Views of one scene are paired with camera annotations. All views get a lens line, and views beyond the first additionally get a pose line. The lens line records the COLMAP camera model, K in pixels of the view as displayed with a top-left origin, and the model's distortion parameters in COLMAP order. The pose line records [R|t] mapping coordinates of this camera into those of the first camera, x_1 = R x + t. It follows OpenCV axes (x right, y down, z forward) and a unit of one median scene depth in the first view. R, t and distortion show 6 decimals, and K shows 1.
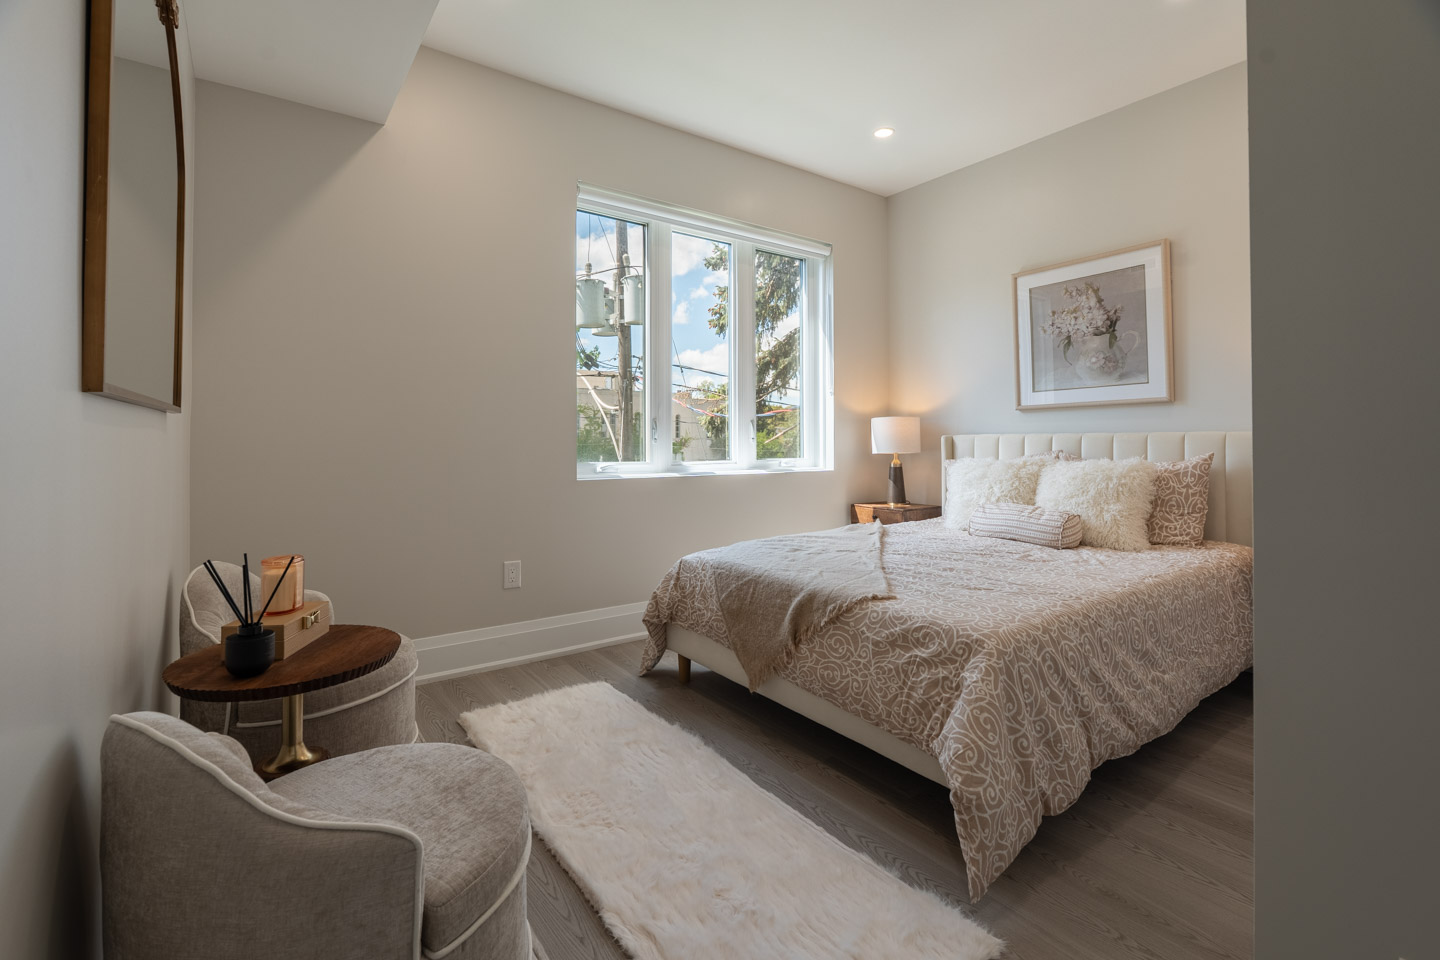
lens RADIAL K [[672.1, 0, 747.8], [0, 672.1, 458.5], [0, 0, 1]] dist [0.034562, -0.000037]
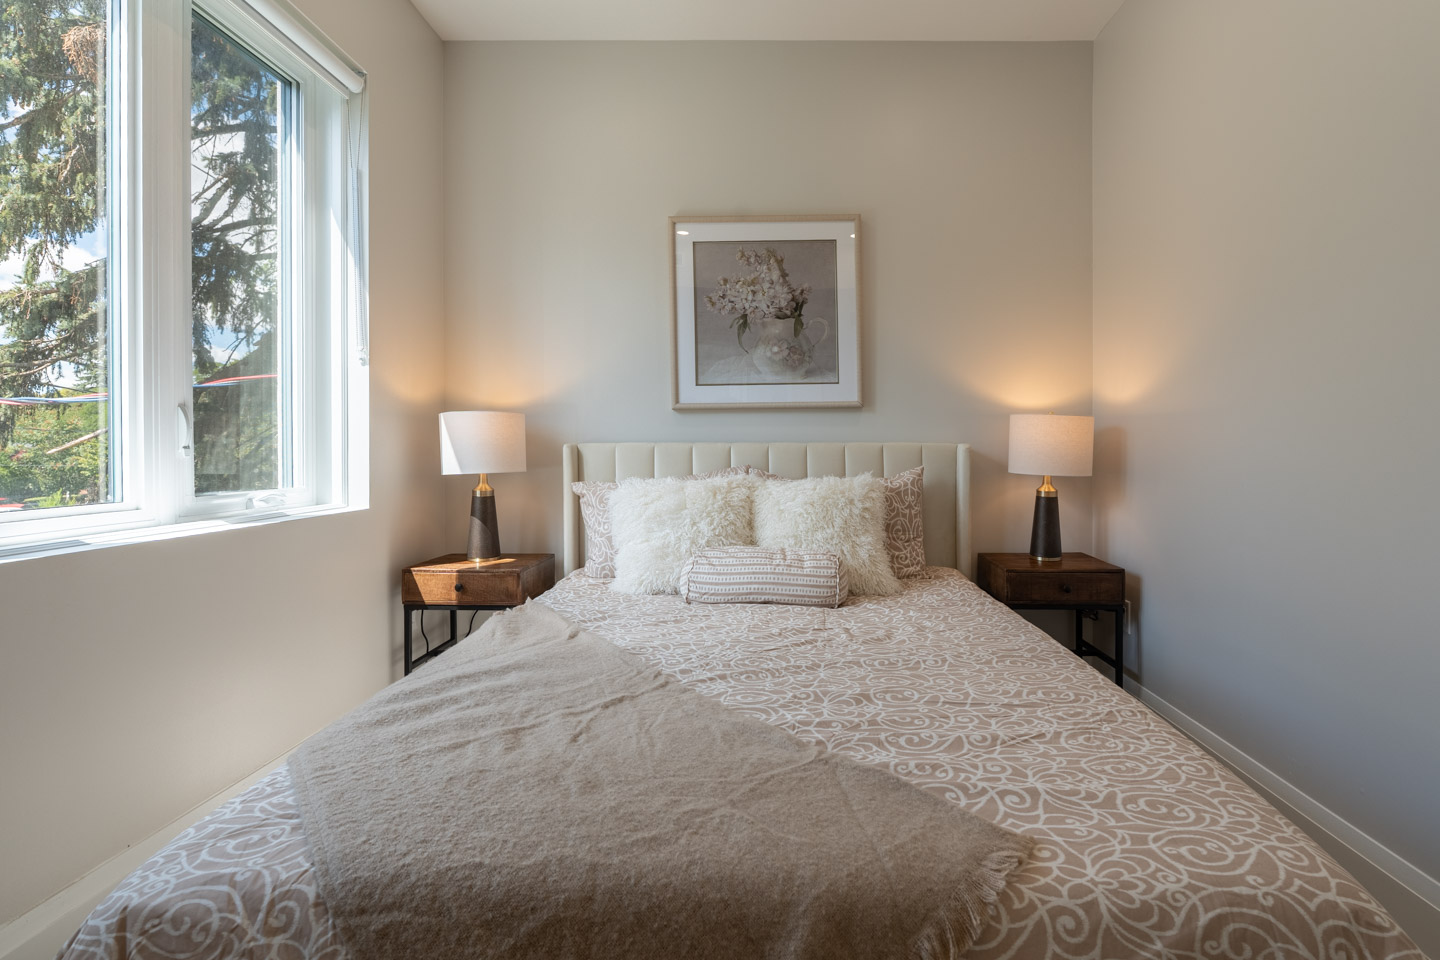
lens RADIAL K [[698.6, 0, 778.2], [0, 698.6, 456.7], [0, 0, 1]] dist [-0.004328, 0.000294]
pose [[0.616376, -0.006949, 0.787422, -0.124392], [0.019538, 0.999788, -0.006471, -0.016417], [-0.787210, 0.019373, 0.616381, 0.509130]]
